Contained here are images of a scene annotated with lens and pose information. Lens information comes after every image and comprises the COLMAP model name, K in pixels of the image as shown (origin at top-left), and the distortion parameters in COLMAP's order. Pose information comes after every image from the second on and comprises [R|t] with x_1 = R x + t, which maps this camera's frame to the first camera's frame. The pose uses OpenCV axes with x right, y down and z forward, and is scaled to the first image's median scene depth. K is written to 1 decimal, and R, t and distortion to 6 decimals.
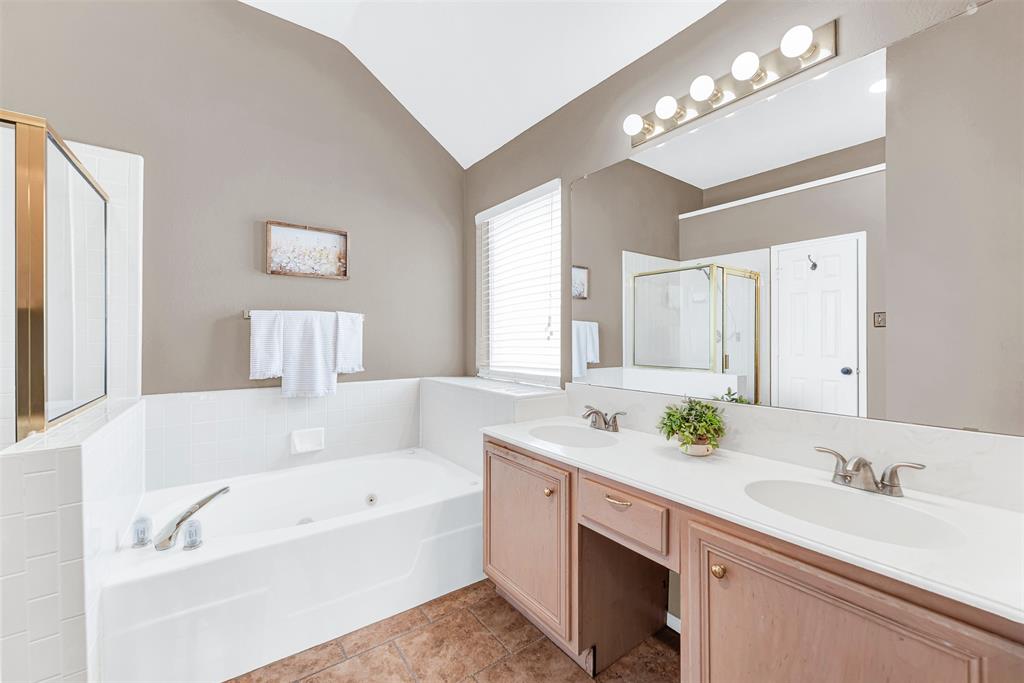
lens RADIAL K [[415.0, 0, 533.6], [0, 415.0, 336.5], [0, 0, 1]] dist [-0.000716, 0.000193]
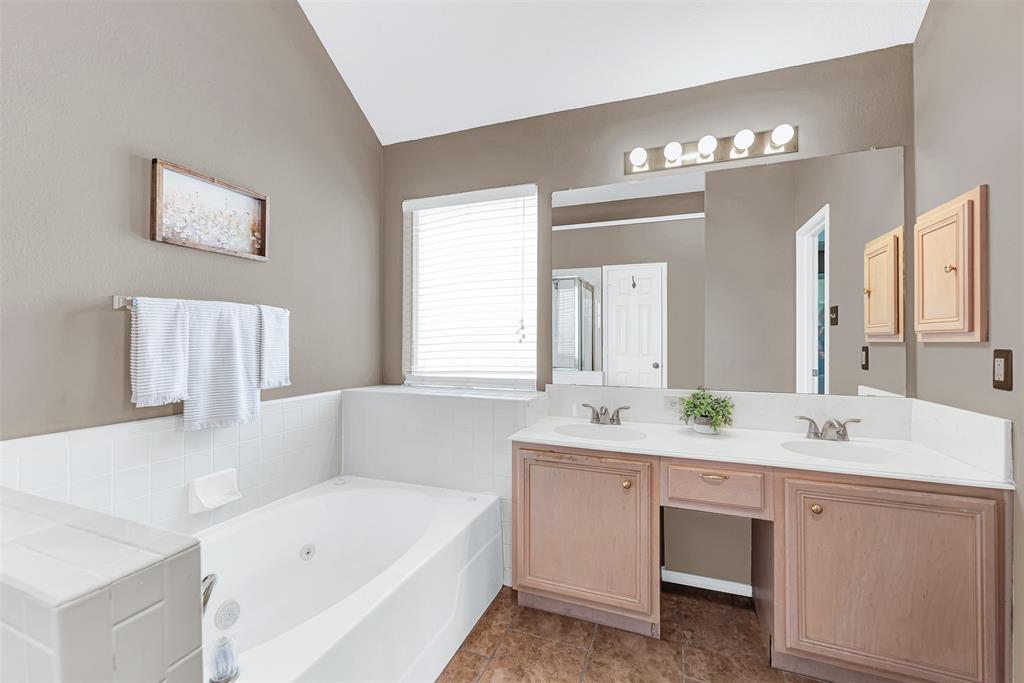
lens RADIAL K [[415.0, 0, 514.0], [0, 415.0, 339.9], [0, 0, 1]] dist [-0.000716, 0.000193]
pose [[0.846329, 0.001318, 0.532659, -0.517160], [-0.003149, 0.999992, 0.002529, -0.001881], [-0.532652, -0.003817, 0.846326, 0.162204]]
